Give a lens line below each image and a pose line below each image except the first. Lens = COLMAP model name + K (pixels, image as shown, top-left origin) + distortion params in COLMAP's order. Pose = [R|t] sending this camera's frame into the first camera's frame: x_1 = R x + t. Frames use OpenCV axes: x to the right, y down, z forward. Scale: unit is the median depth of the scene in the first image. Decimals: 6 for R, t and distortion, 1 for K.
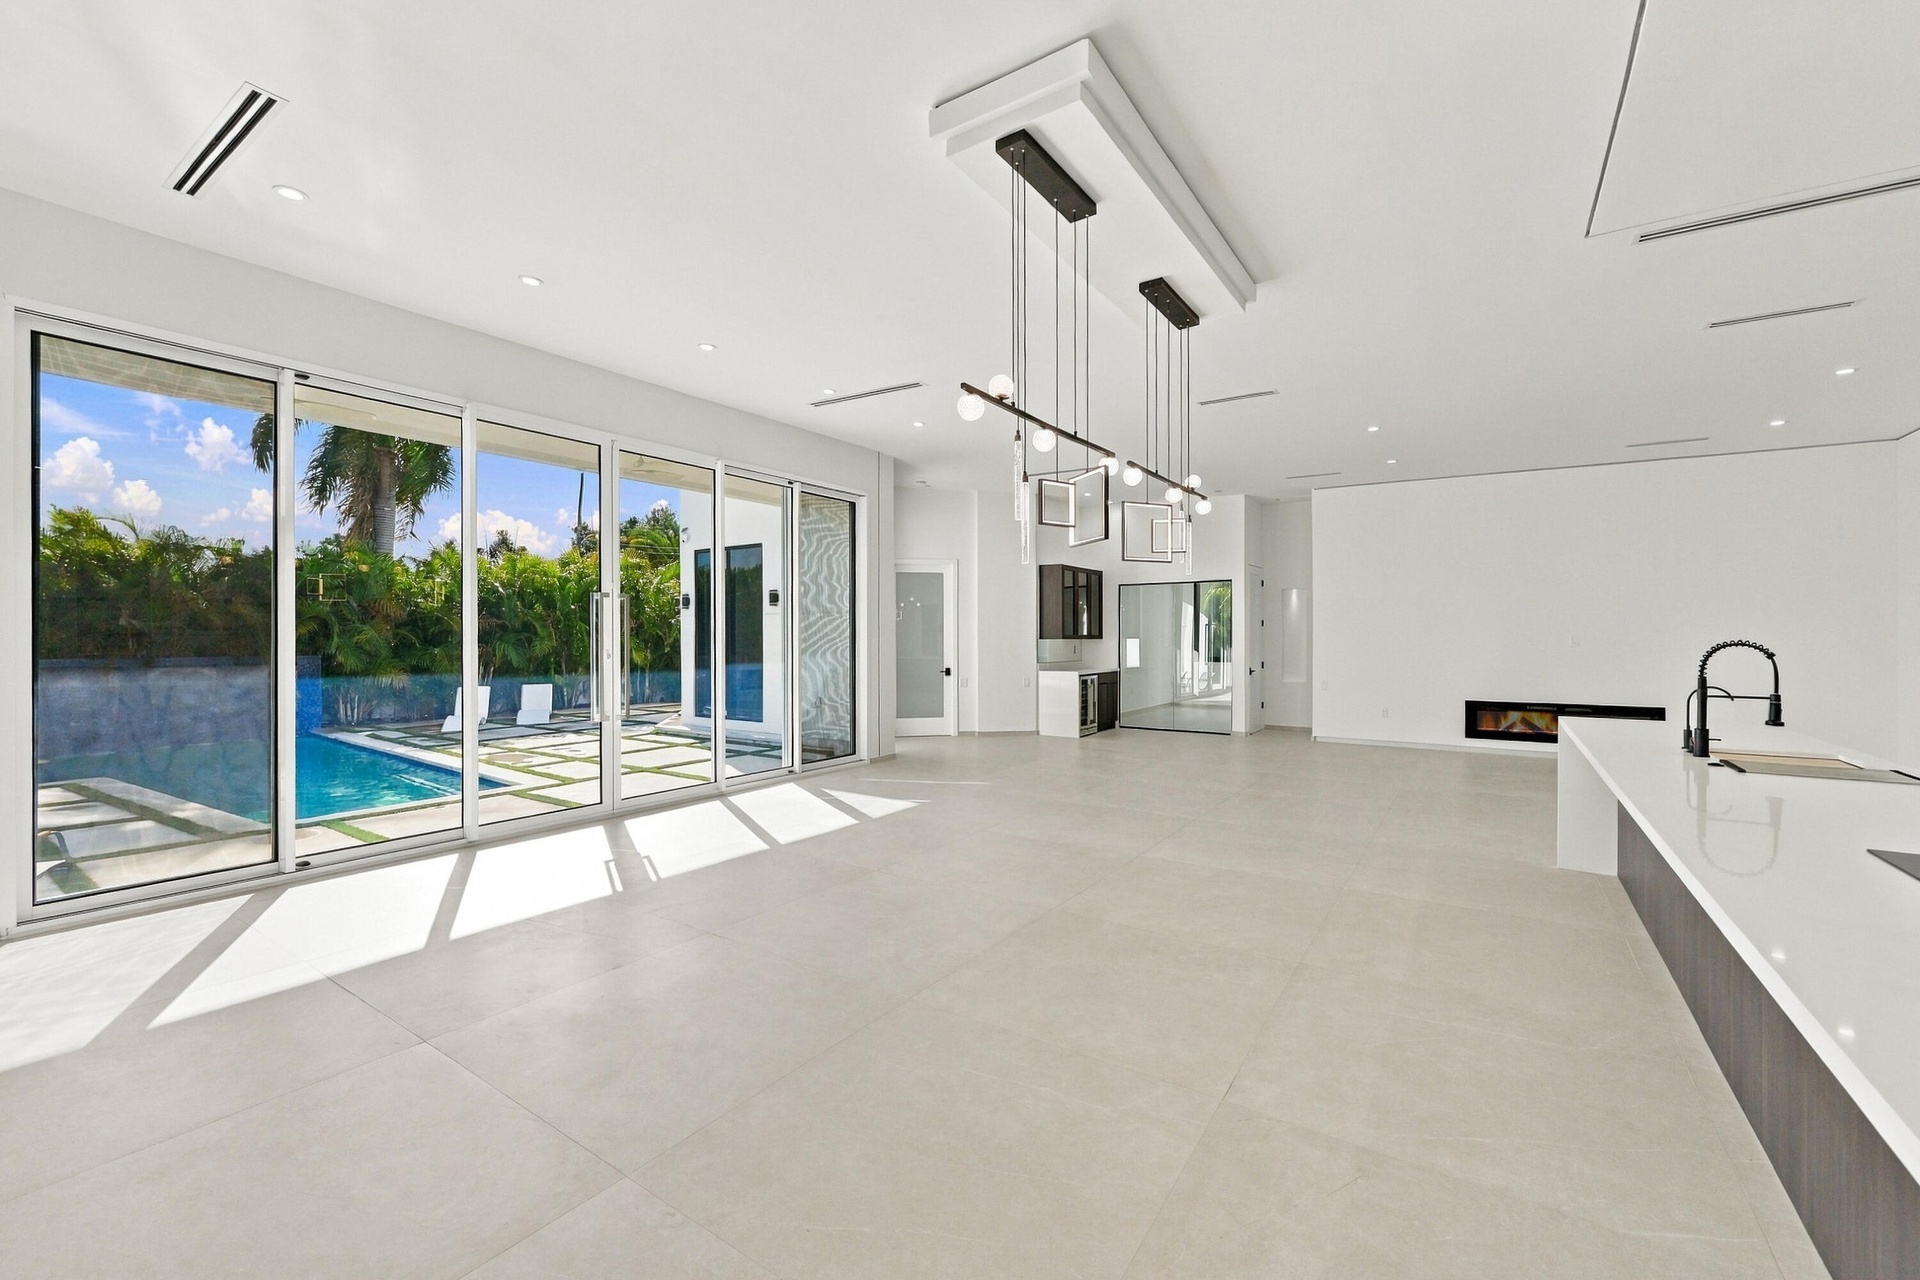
lens RADIAL K [[769.1, 0, 958.1], [0, 769.1, 635.5], [0, 0, 1]] dist [-0.000367, -0.000219]
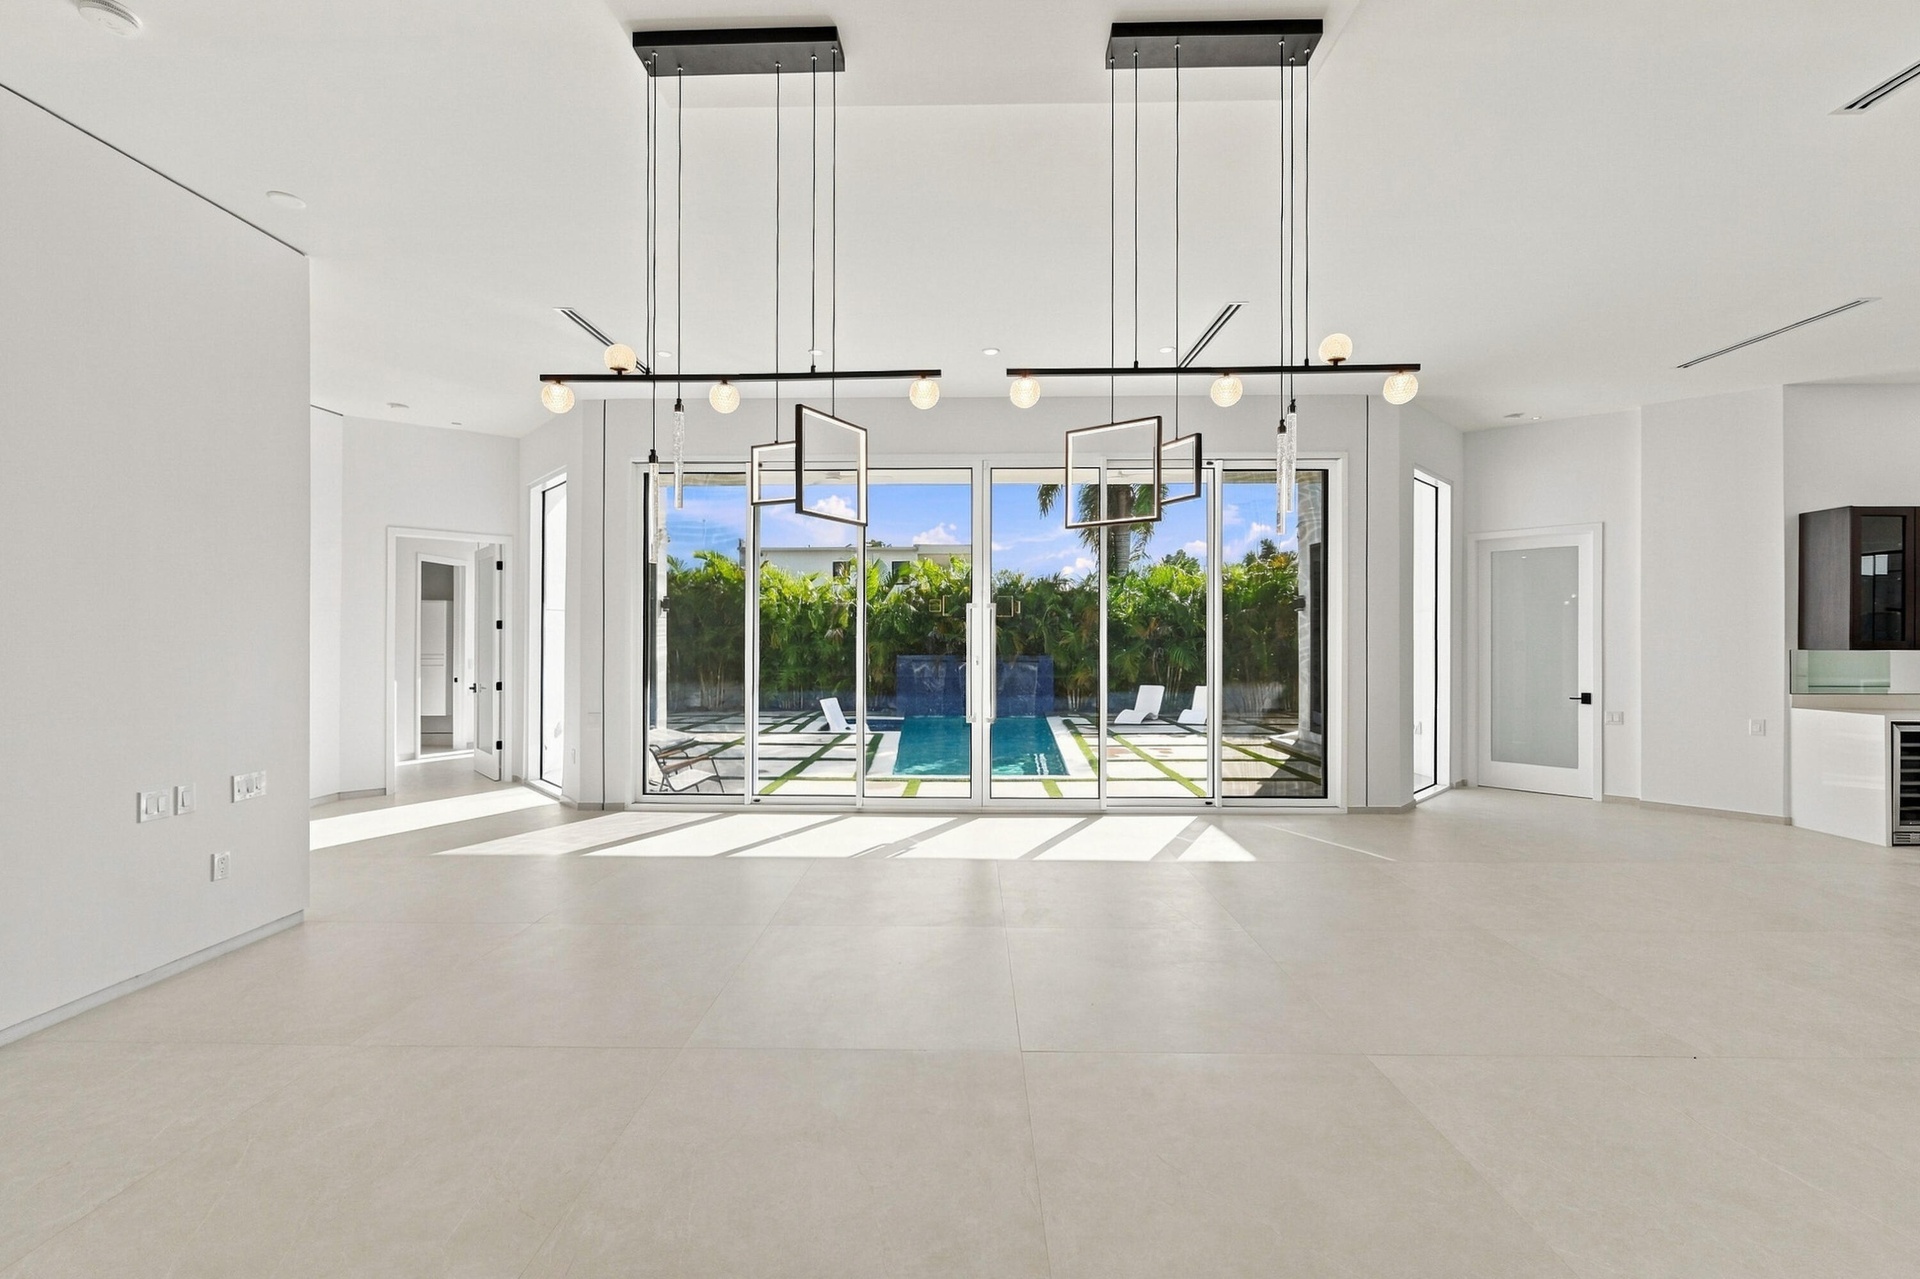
lens RADIAL K [[769.1, 0, 958.1], [0, 769.1, 635.0], [0, 0, 1]] dist [-0.000367, -0.000219]
pose [[0.546139, -0.005745, -0.837675, 0.238570], [0.001744, 0.999982, -0.005721, -0.003229], [0.837692, 0.001663, 0.546140, 0.210385]]
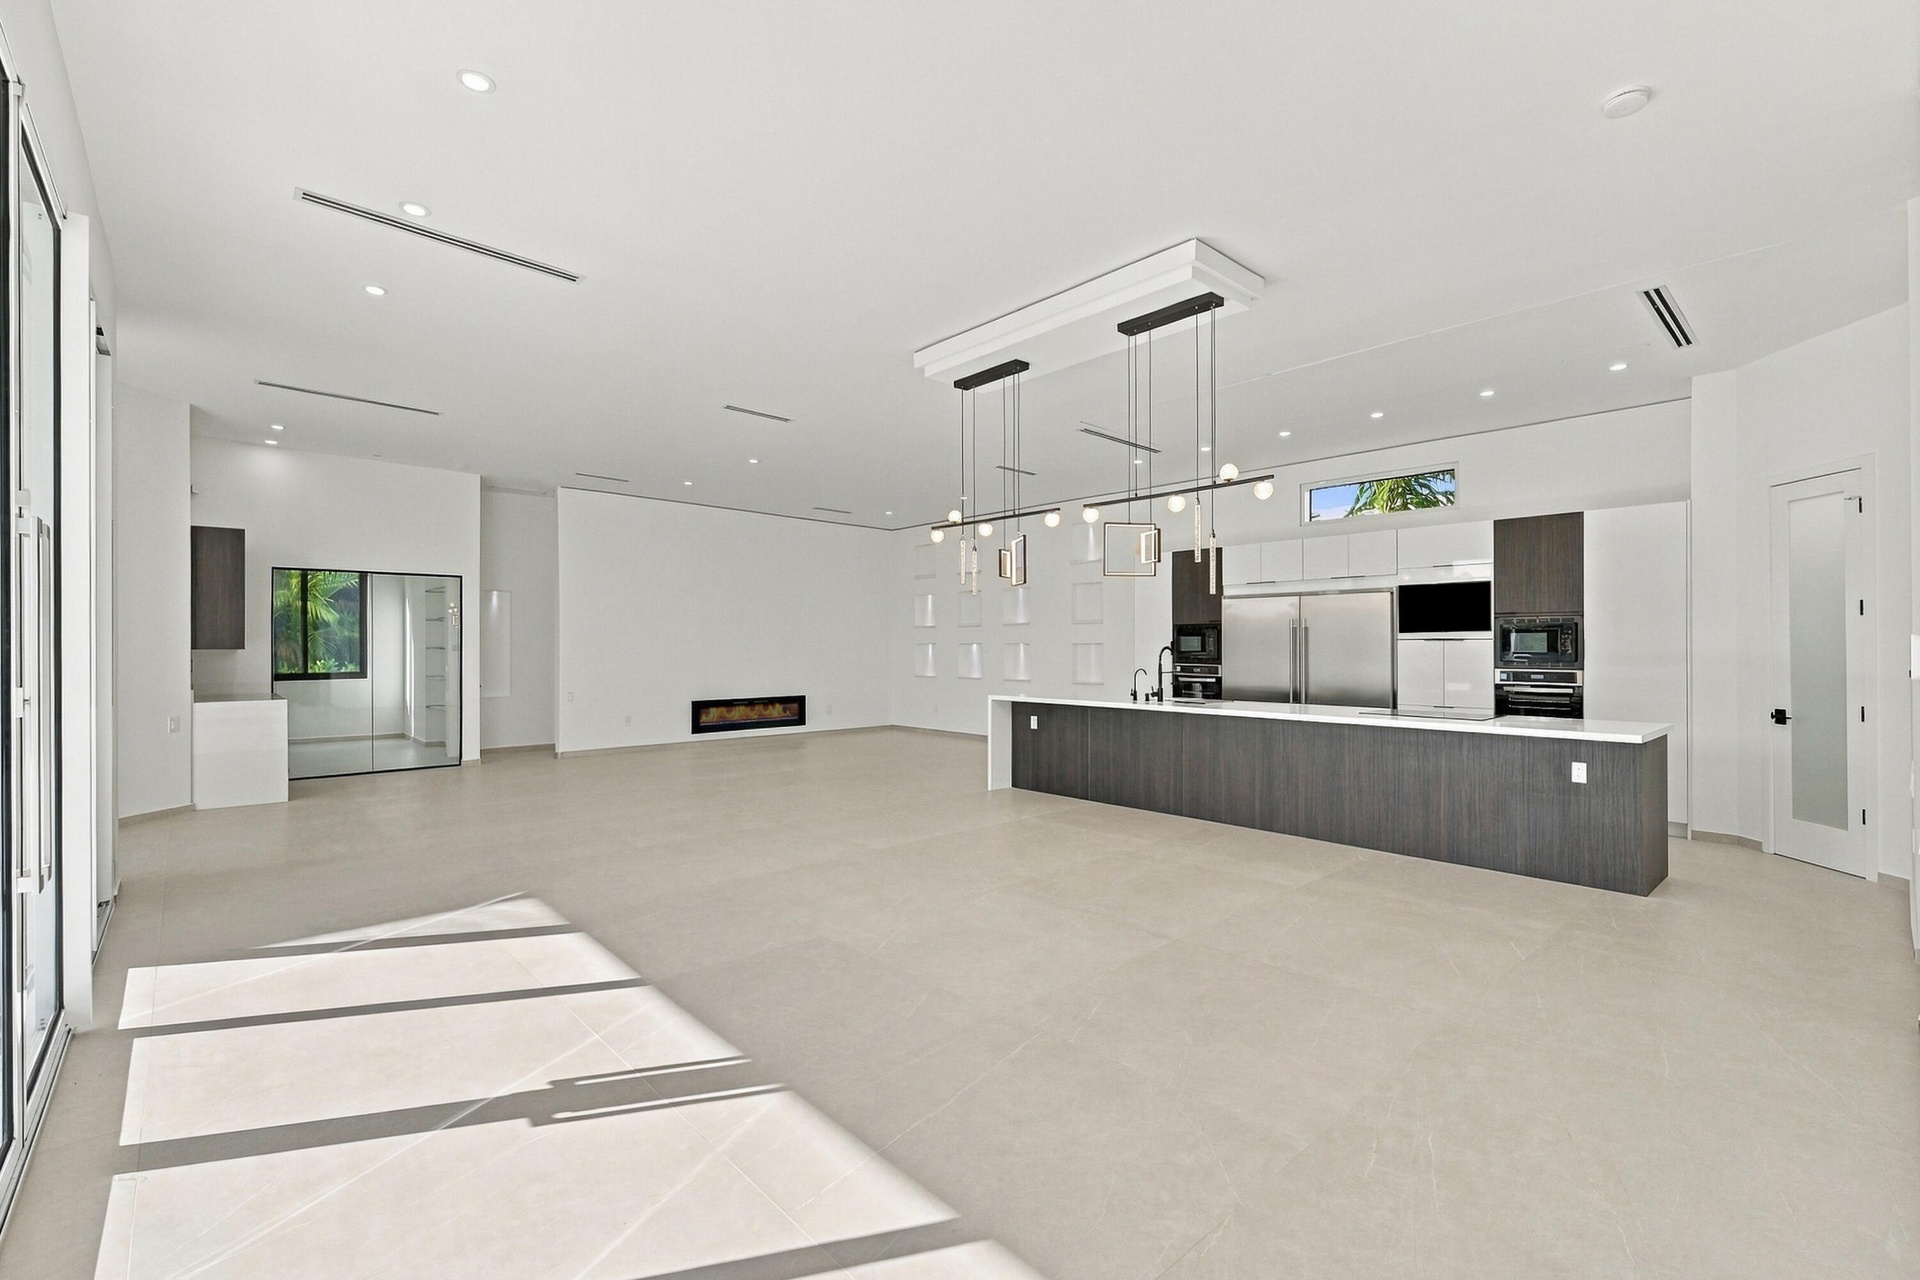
lens RADIAL K [[840.3, 0, 960.0], [0, 840.3, 644.3], [0, 0, 1]] dist [-0.000162, -0.000092]
pose [[0.230683, -0.000781, 0.973029, -0.393000], [-0.000151, 1.000000, 0.000838, -0.000506], [-0.973029, -0.000341, 0.230683, 0.276875]]
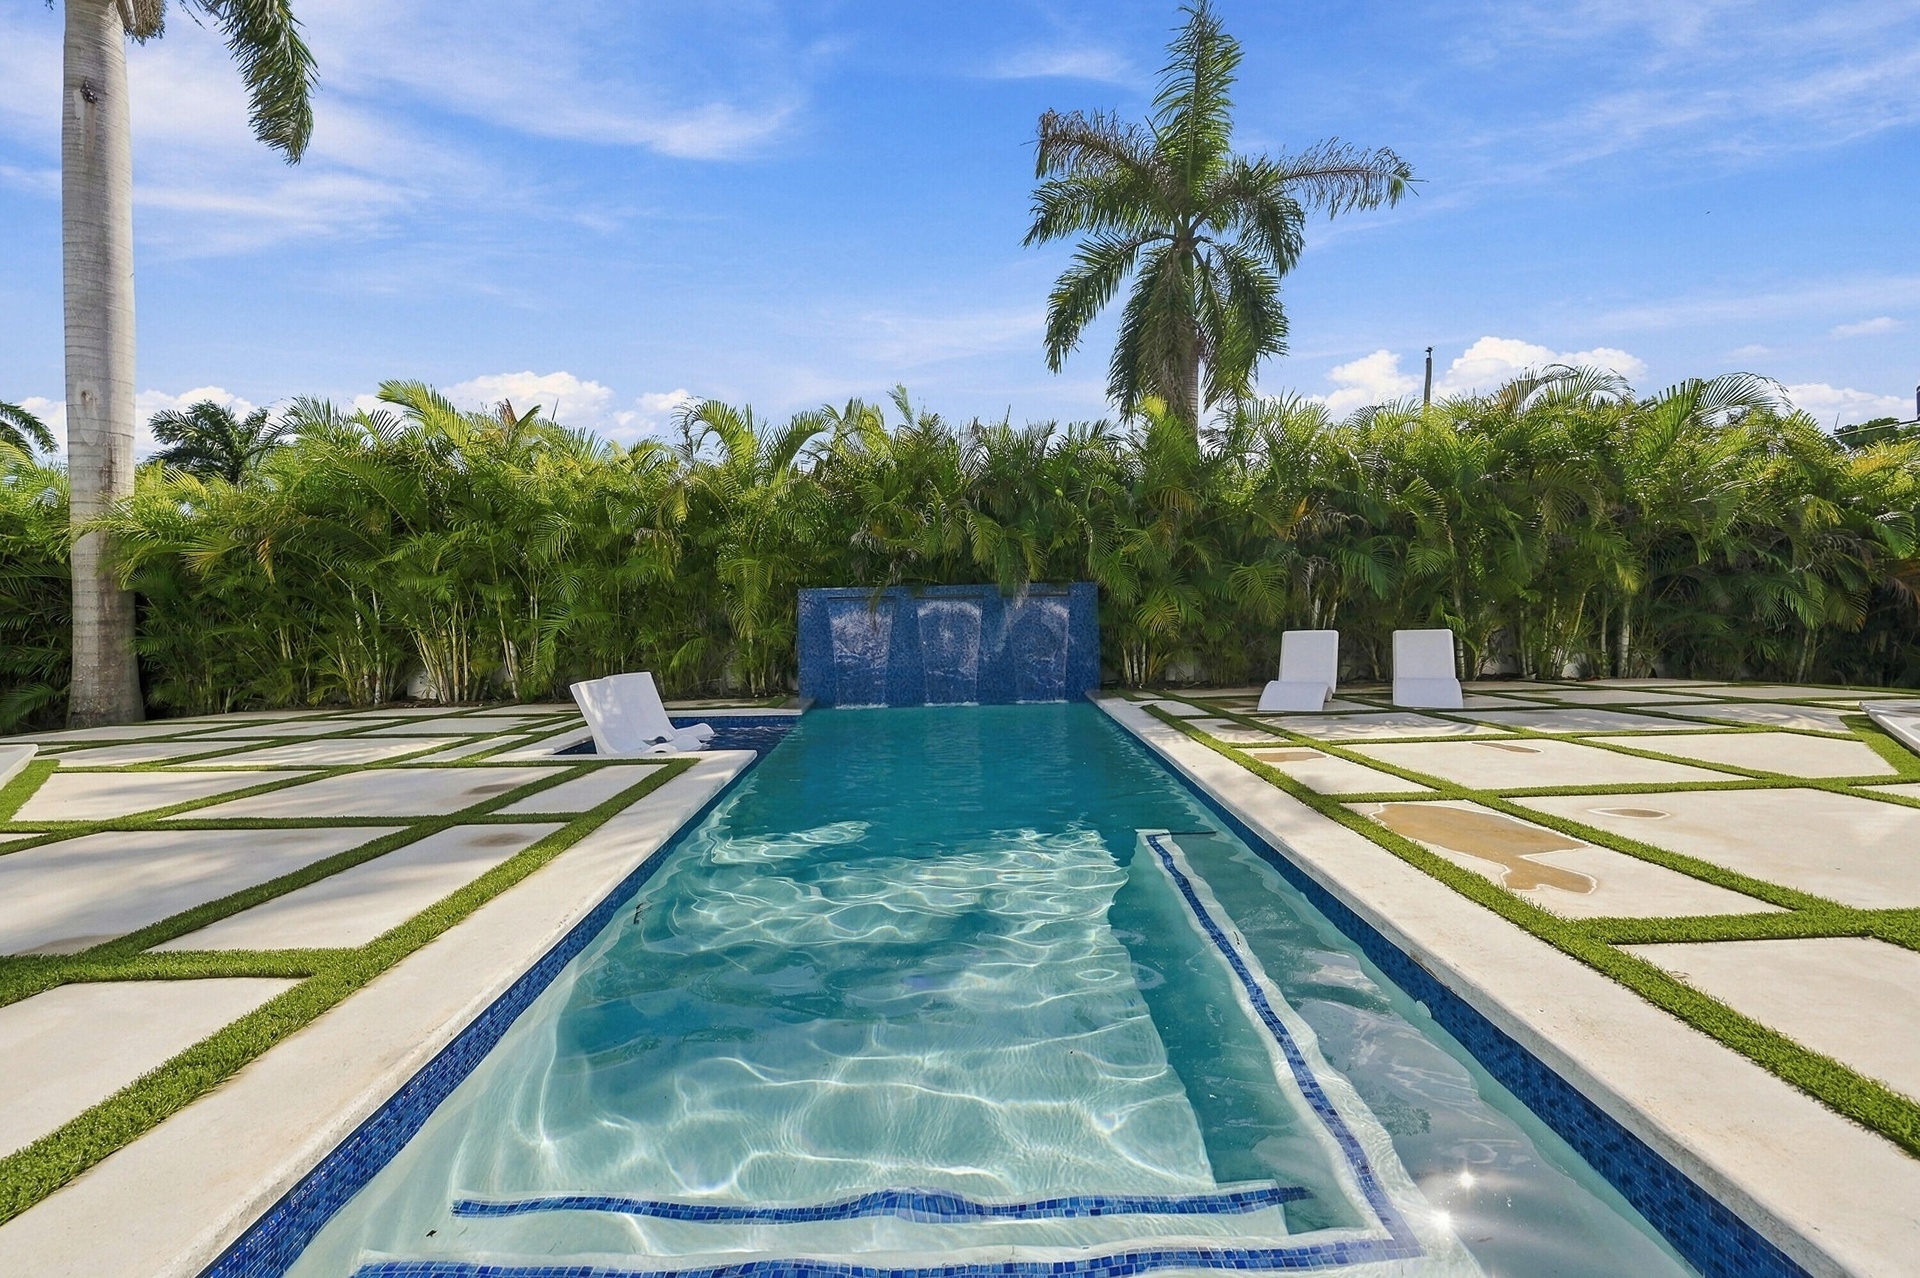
lens RADIAL K [[769.1, 0, 958.1], [0, 769.1, 634.5], [0, 0, 1]] dist [-0.000367, -0.000219]
pose [[0.569382, -0.002558, -0.822069, -0.467870], [0.026215, 0.999543, 0.015047, 0.079058], [0.821655, -0.030118, 0.569189, 0.699664]]
